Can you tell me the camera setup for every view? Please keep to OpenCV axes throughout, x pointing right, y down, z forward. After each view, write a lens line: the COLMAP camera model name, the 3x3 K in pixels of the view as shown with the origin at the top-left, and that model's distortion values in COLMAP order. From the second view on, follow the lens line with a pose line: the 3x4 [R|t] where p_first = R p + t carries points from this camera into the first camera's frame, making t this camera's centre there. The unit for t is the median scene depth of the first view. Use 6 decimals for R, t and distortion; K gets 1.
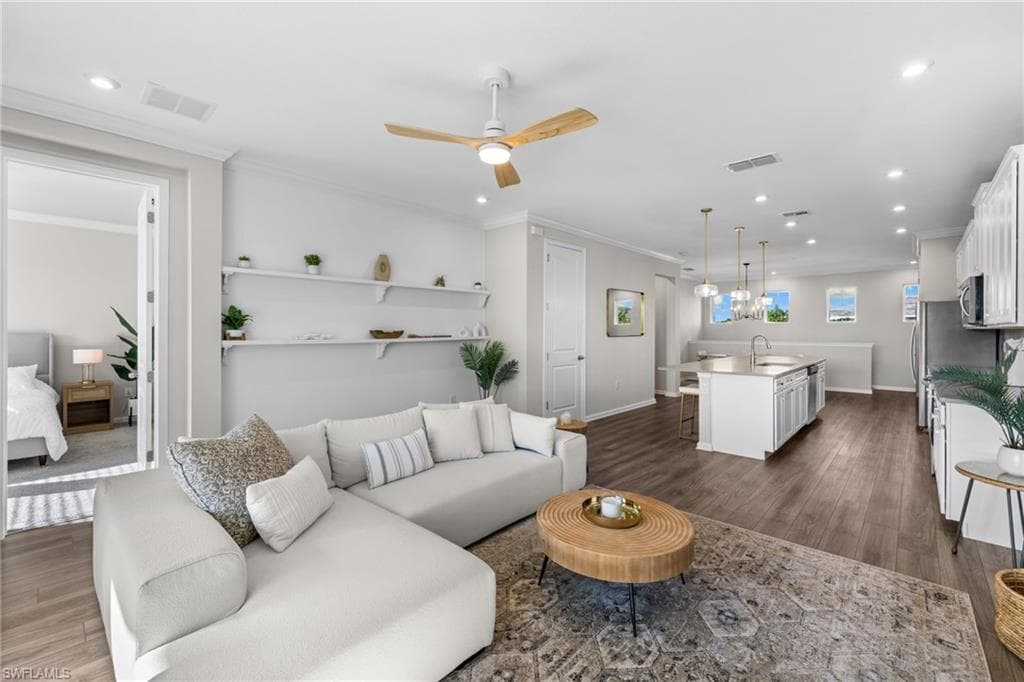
lens RADIAL K [[431.1, 0, 512.3], [0, 431.1, 328.1], [0, 0, 1]] dist [0.000483, 0.000045]
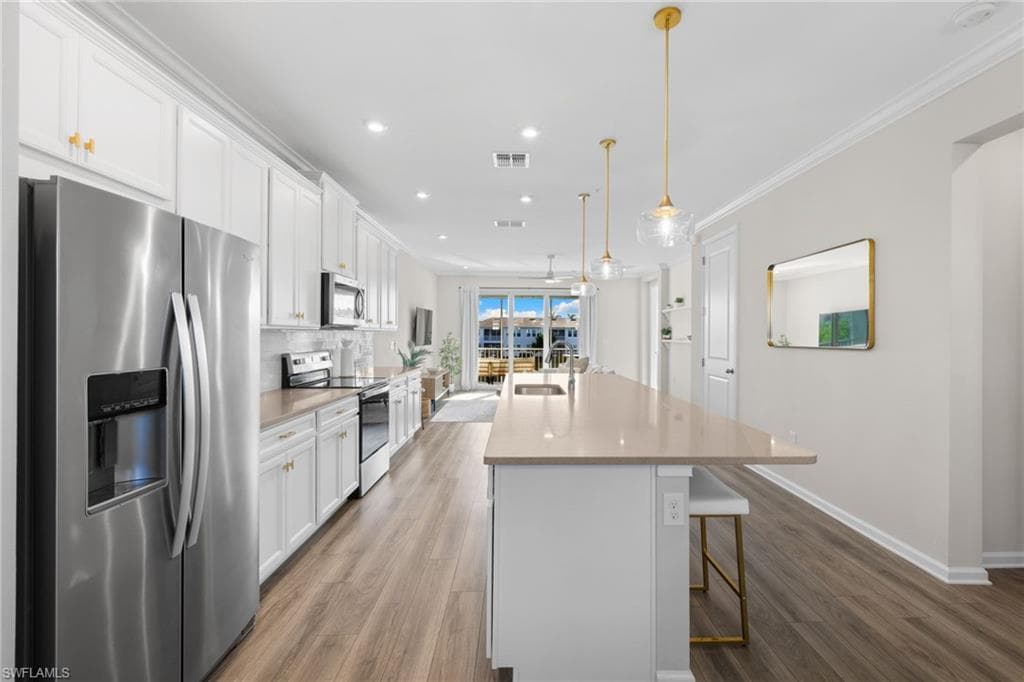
lens RADIAL K [[433.9, 0, 544.7], [0, 433.9, 333.5], [0, 0, 1]] dist [0.001184, -0.000042]
pose [[-0.685834, -0.005100, -0.727740, 1.532795], [-0.000316, 0.999977, -0.006710, 0.010319], [0.727758, -0.004372, -0.685820, 2.072130]]
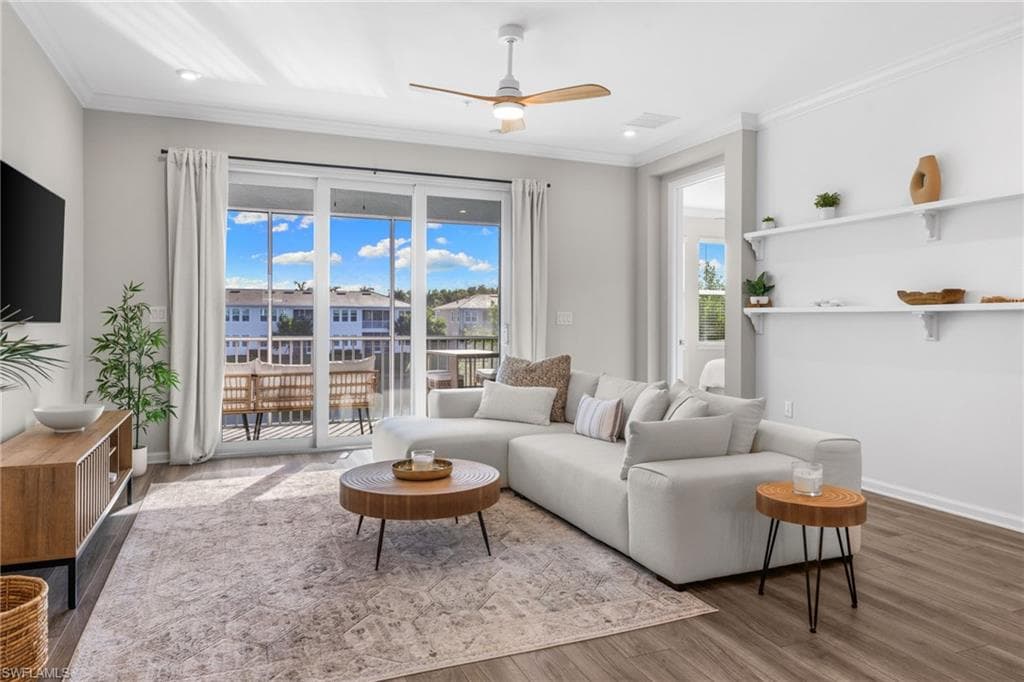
lens RADIAL K [[660.1, 0, 512.5], [0, 660.1, 320.3], [0, 0, 1]] dist [-0.000970, 0.000104]
pose [[-0.411410, -0.000487, -0.911450, 0.873071], [0.001983, 0.999997, -0.001429, 0.055154], [0.911448, -0.002395, -0.411408, 1.049257]]
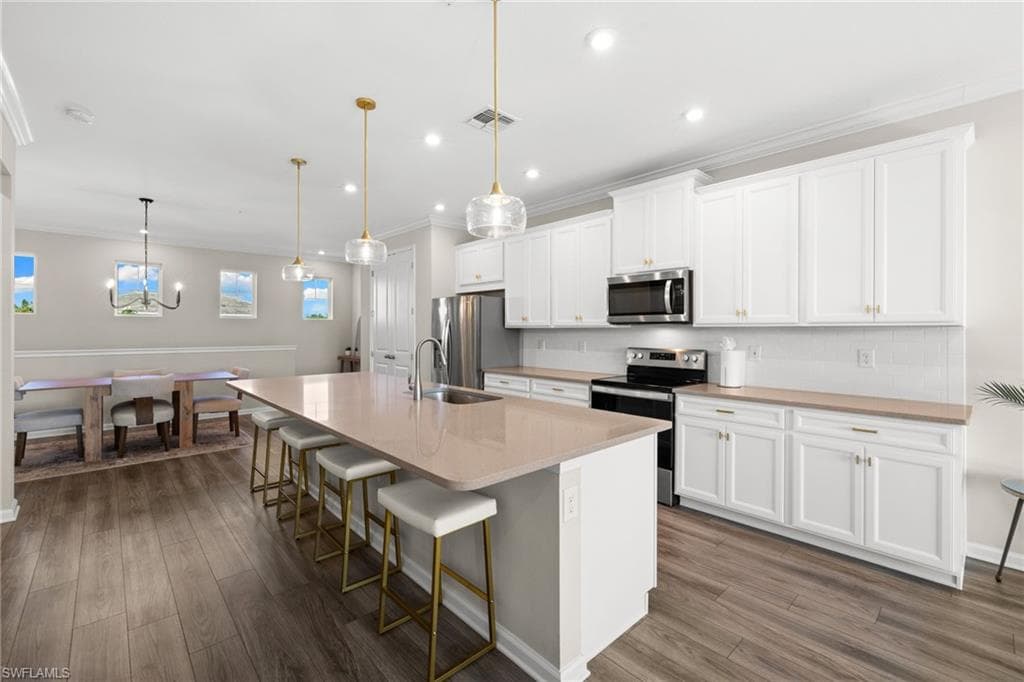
lens RADIAL K [[431.1, 0, 512.3], [0, 431.1, 328.1], [0, 0, 1]] dist [0.000483, 0.000045]
pose [[0.062255, 0.004096, 0.998052, 0.139816], [-0.008792, 0.999955, -0.003556, 0.005941], [-0.998022, -0.008554, 0.062288, 1.293736]]
